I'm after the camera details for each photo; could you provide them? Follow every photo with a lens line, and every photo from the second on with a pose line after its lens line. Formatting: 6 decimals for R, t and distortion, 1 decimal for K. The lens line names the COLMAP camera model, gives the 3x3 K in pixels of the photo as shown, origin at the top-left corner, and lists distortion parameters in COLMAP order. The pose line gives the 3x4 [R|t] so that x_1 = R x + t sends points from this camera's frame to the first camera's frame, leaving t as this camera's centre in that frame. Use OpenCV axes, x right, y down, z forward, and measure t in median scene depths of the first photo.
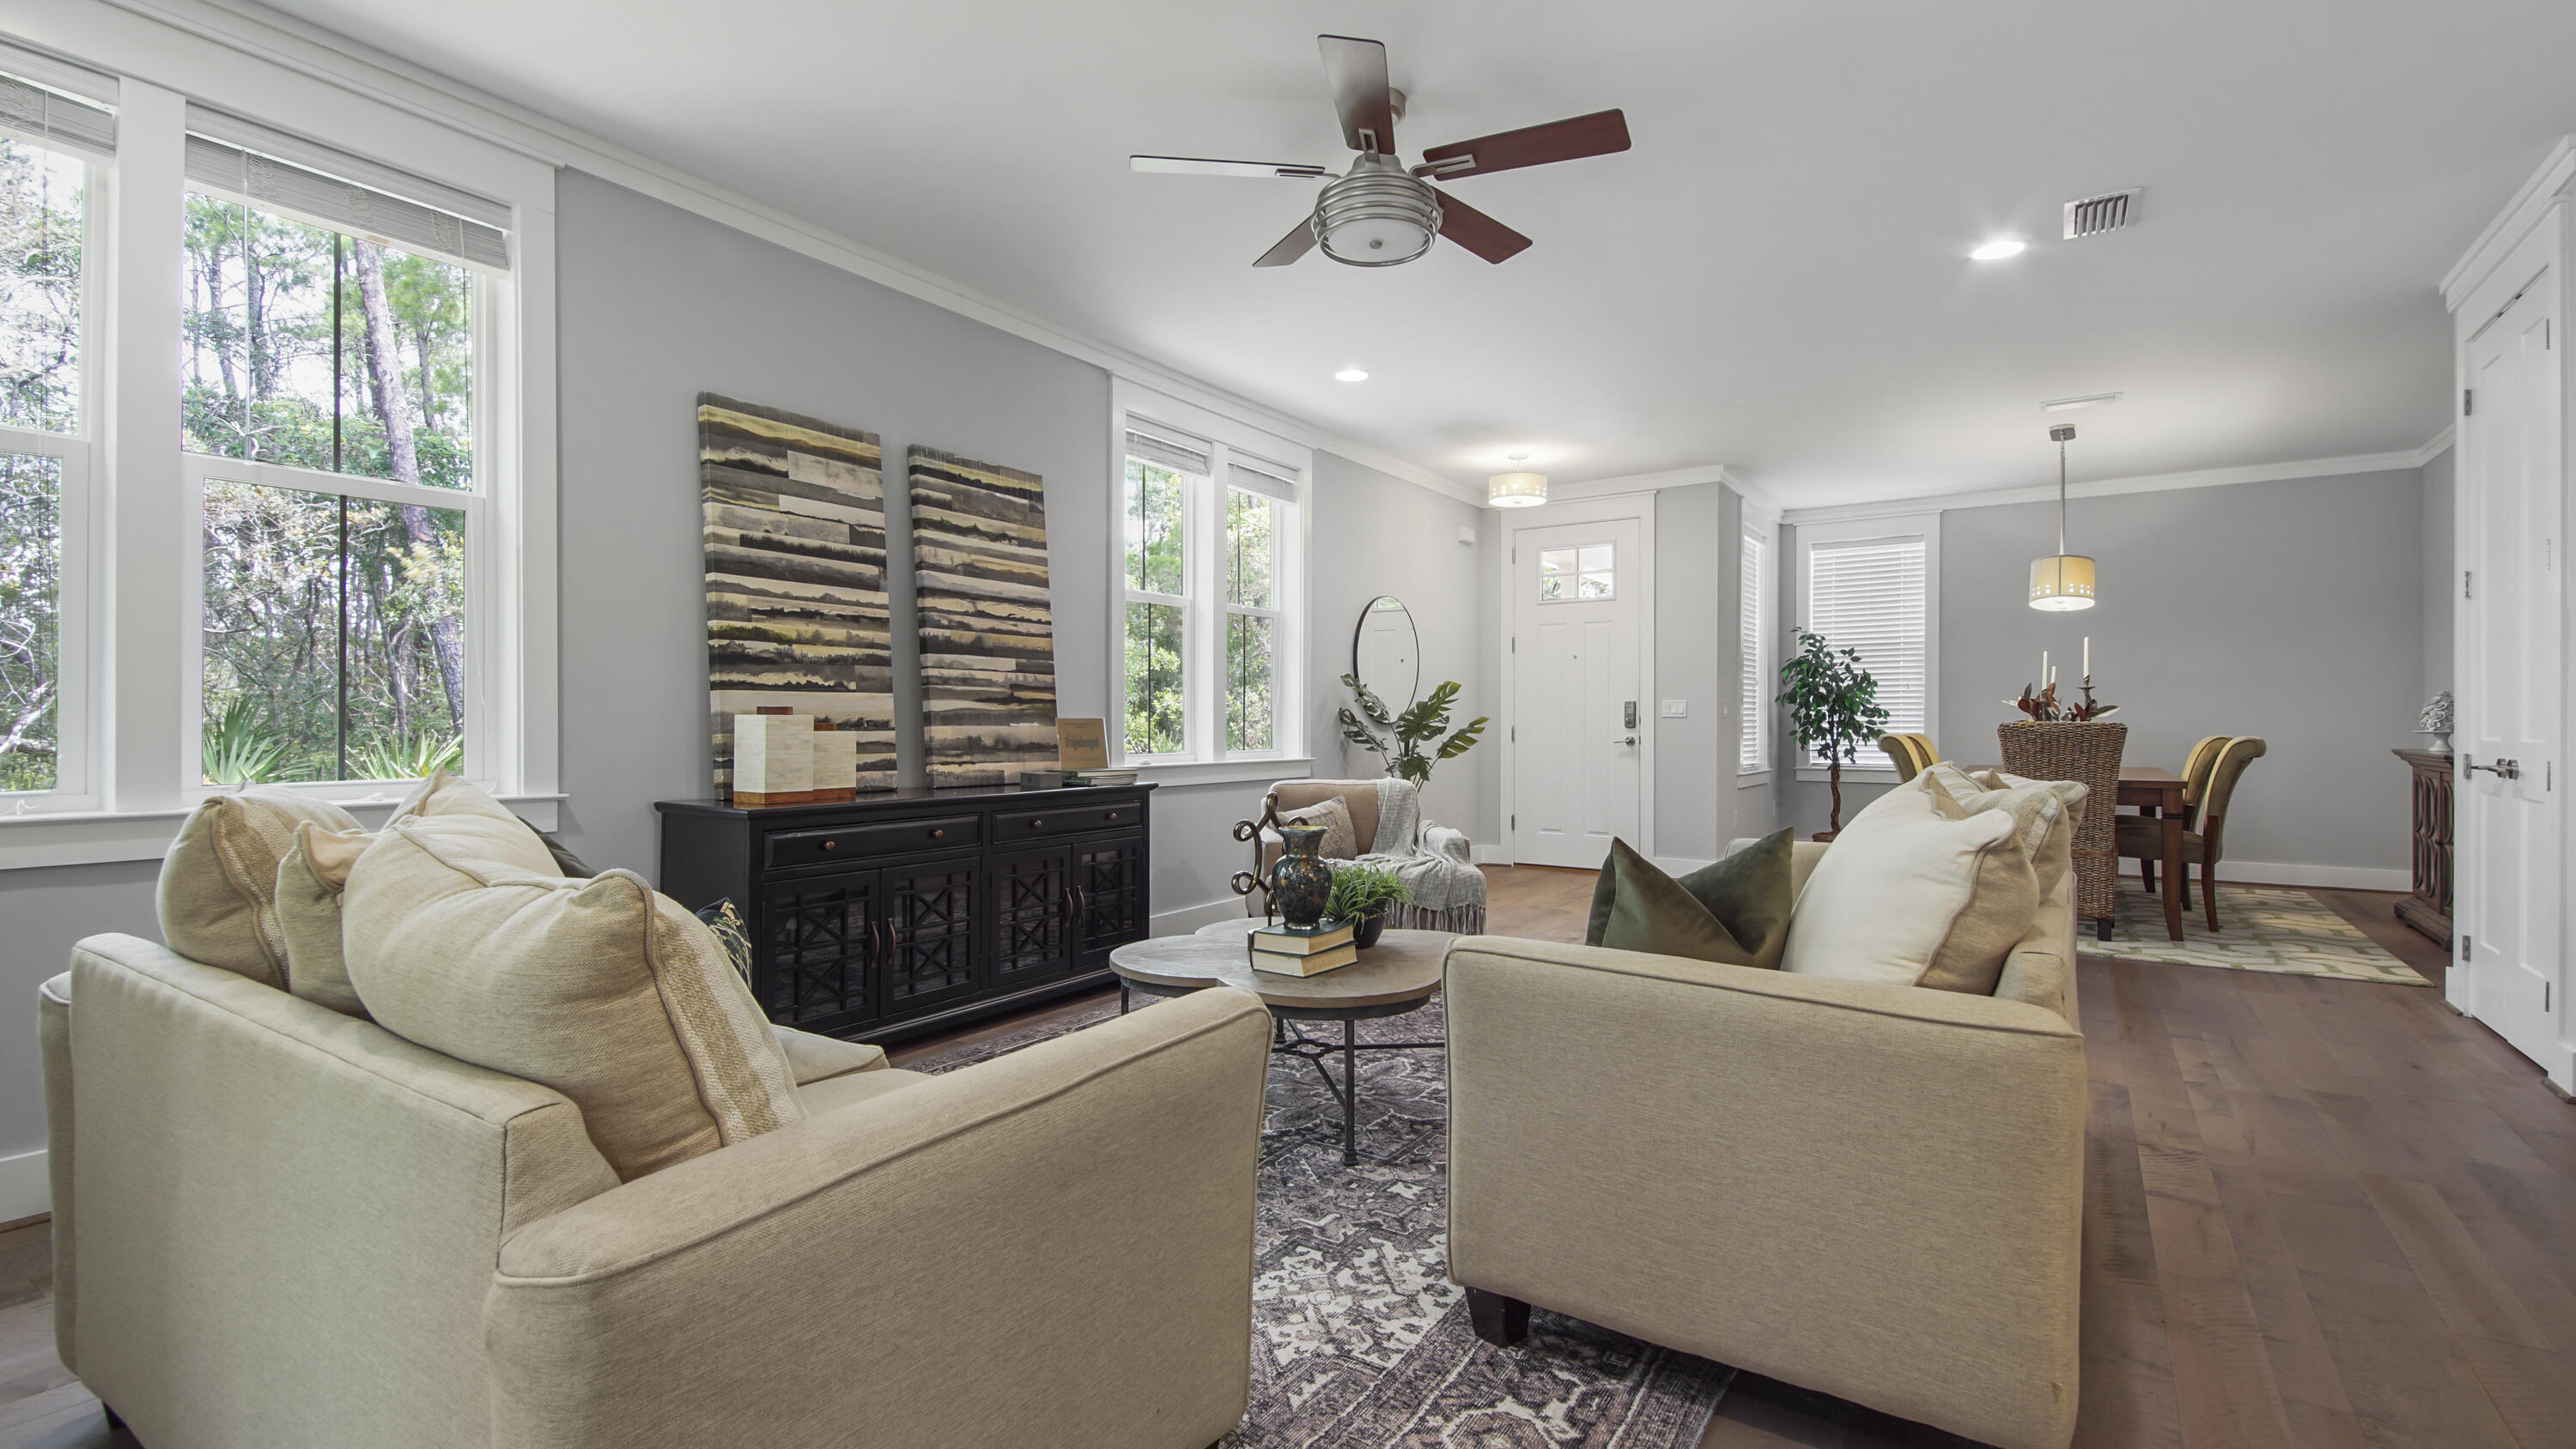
lens RADIAL K [[1136.9, 0, 1288.0], [0, 1136.9, 724.5], [0, 0, 1]] dist [0.004971, -0.000282]
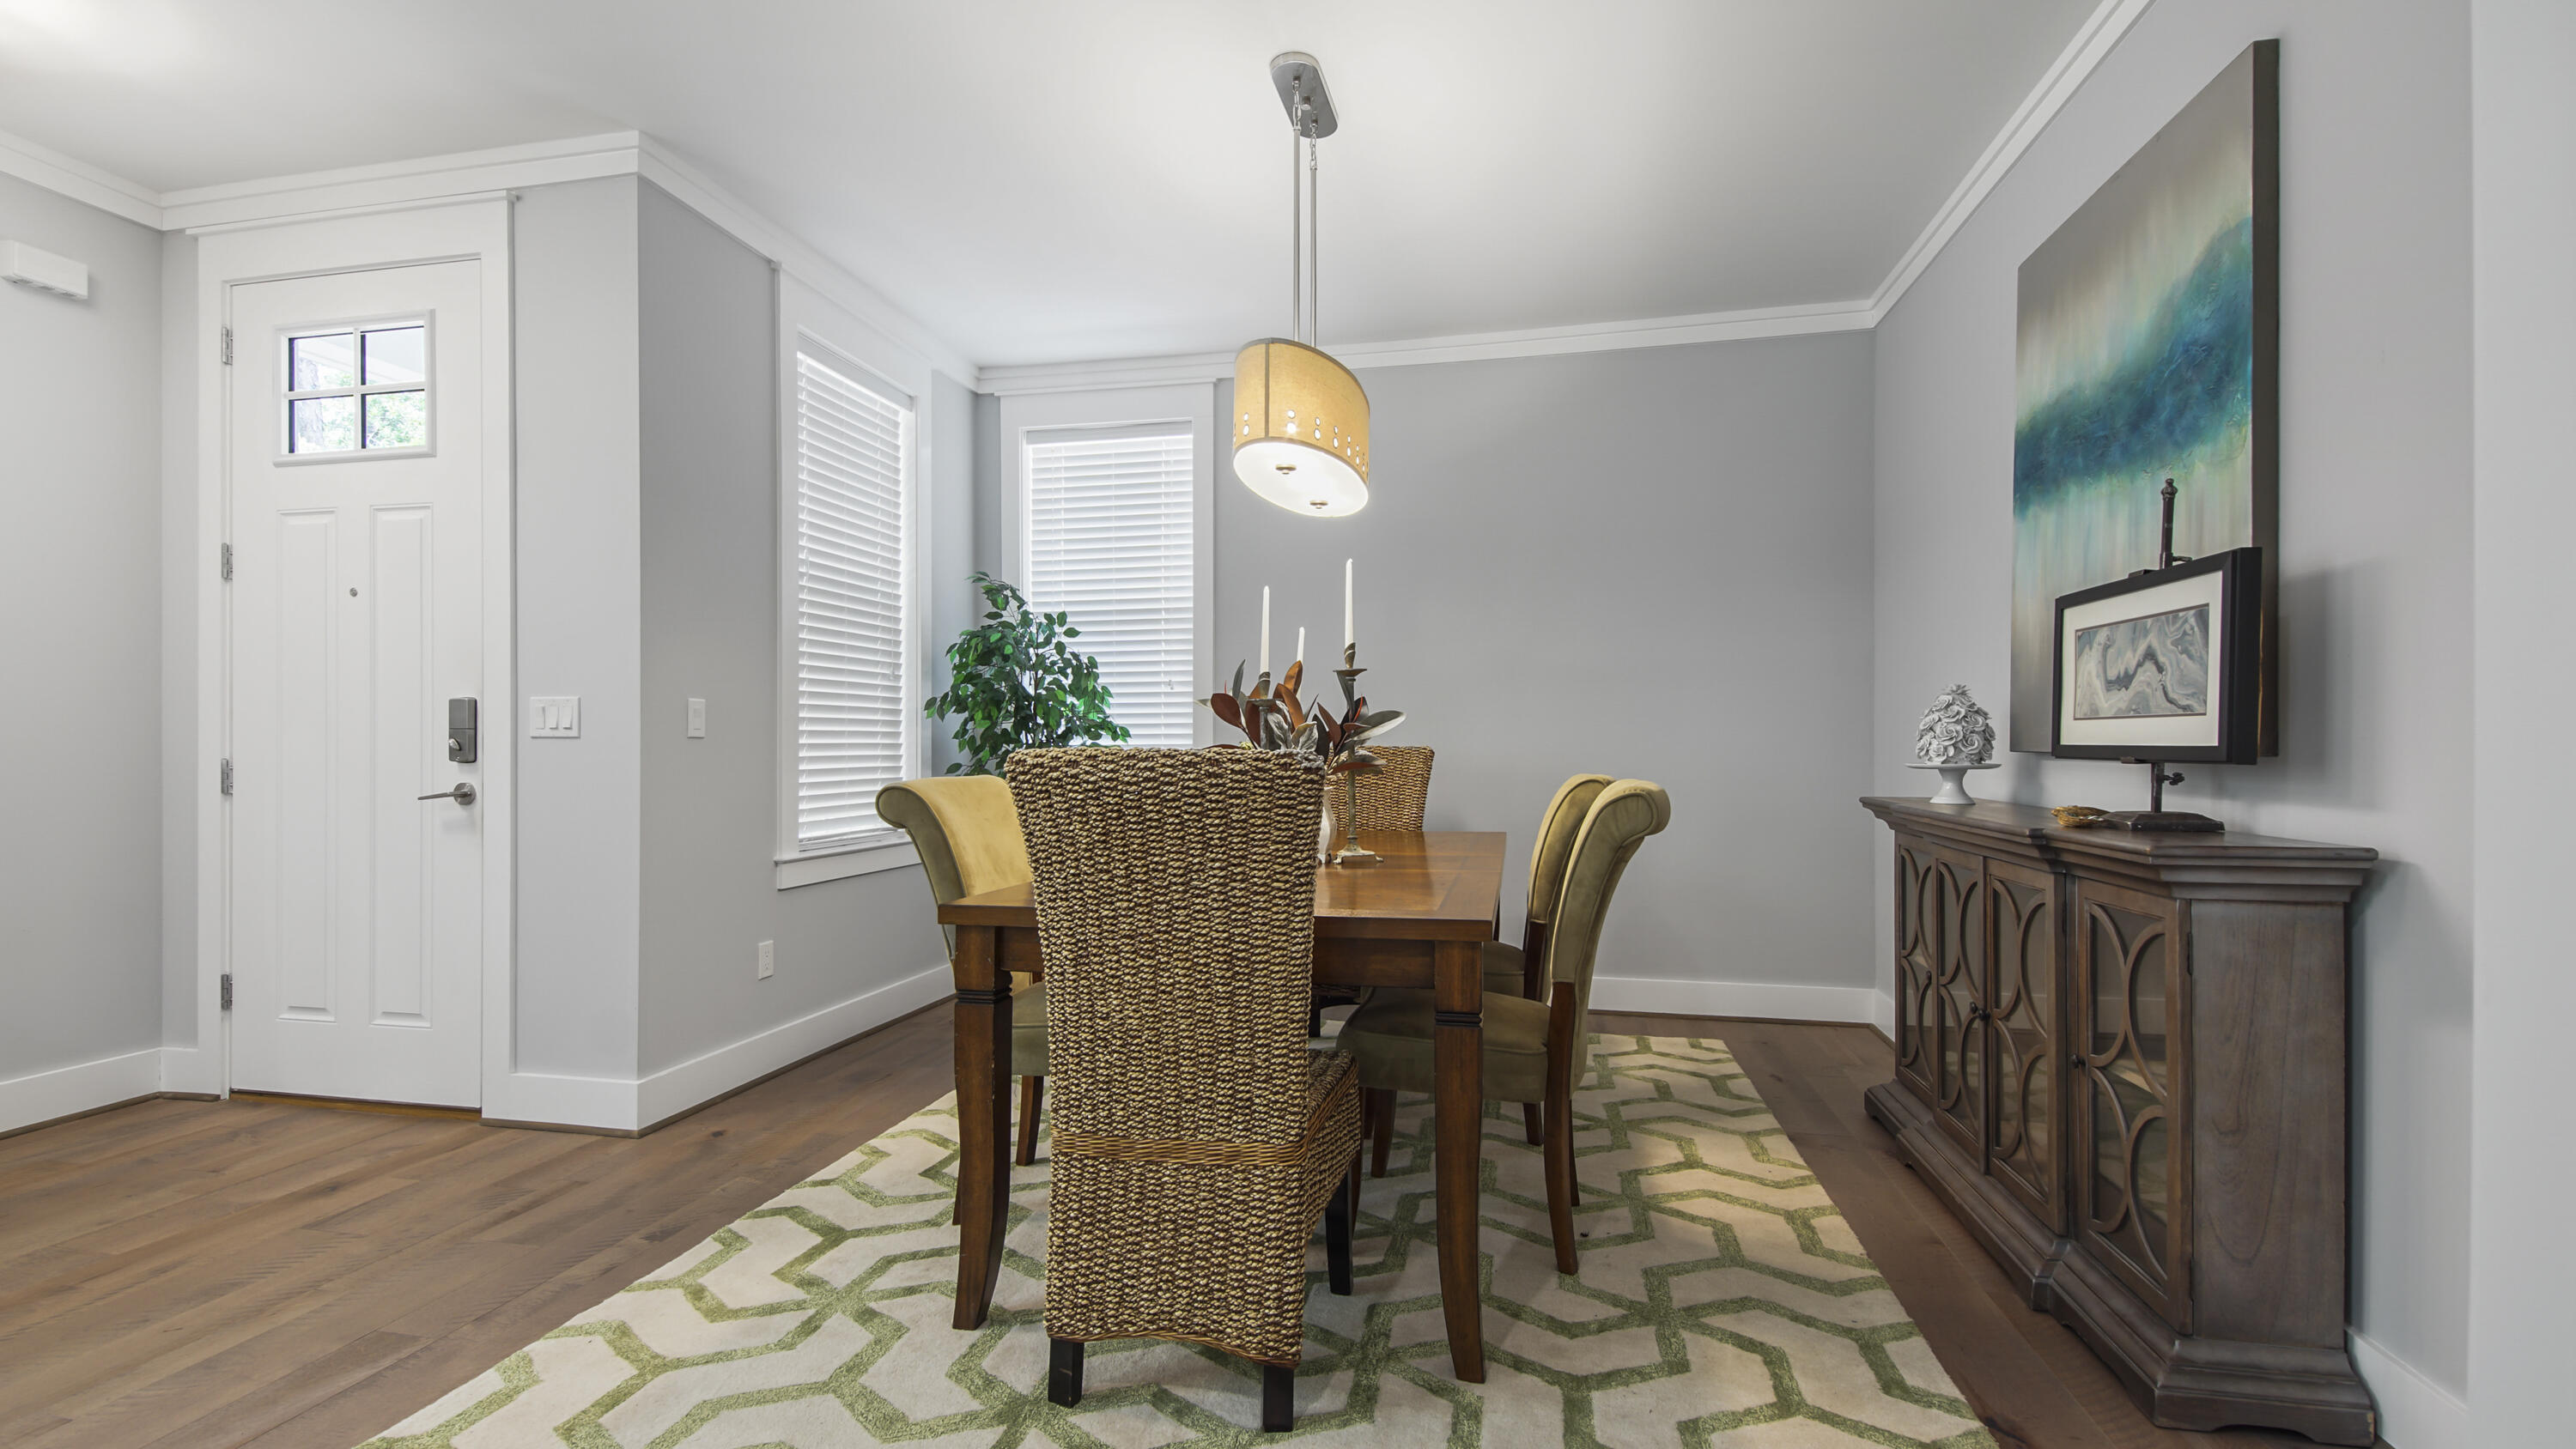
lens RADIAL K [[1159.5, 0, 1297.1], [0, 1159.5, 708.3], [0, 0, 1]] dist [0.017905, -0.000871]
pose [[0.924346, 0.013753, 0.381308, 0.441894], [0.000066, 0.999344, -0.036205, -0.001245], [-0.381556, 0.033491, 0.923739, 0.511564]]
